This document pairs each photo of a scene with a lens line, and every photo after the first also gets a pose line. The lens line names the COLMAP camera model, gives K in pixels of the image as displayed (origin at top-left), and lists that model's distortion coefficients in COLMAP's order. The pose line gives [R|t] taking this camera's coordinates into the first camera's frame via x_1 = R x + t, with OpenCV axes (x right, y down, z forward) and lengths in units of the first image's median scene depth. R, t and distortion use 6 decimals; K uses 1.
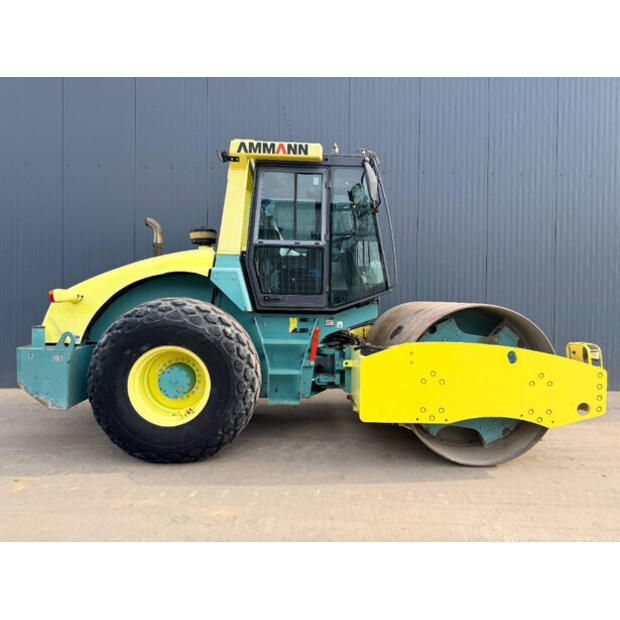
lens RADIAL K [[440.3, 0, 301.5], [0, 440.3, 318.9], [0, 0, 1]] dist [0.028256, -0.031907]
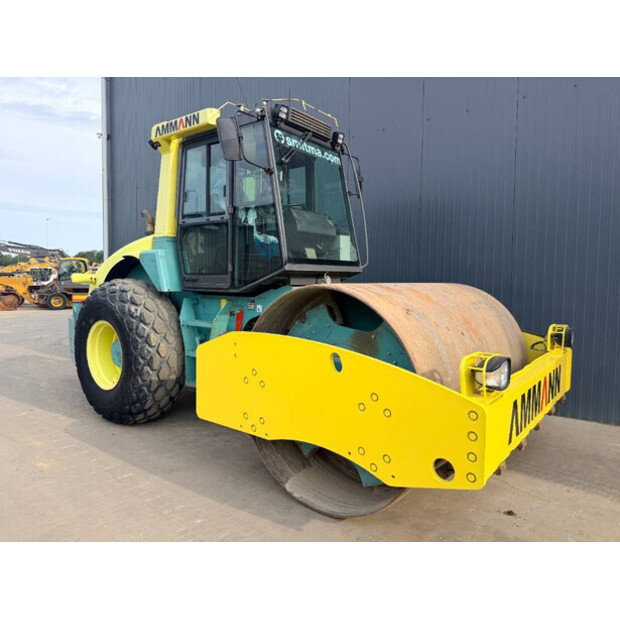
lens RADIAL K [[440.3, 0, 316.5], [0, 440.3, 320.8], [0, 0, 1]] dist [0.028256, -0.031907]
pose [[0.753061, 0.044550, -0.656441, 0.833434], [-0.023356, 0.998886, 0.040997, -0.001250], [0.657536, -0.015542, 0.753263, 0.459481]]
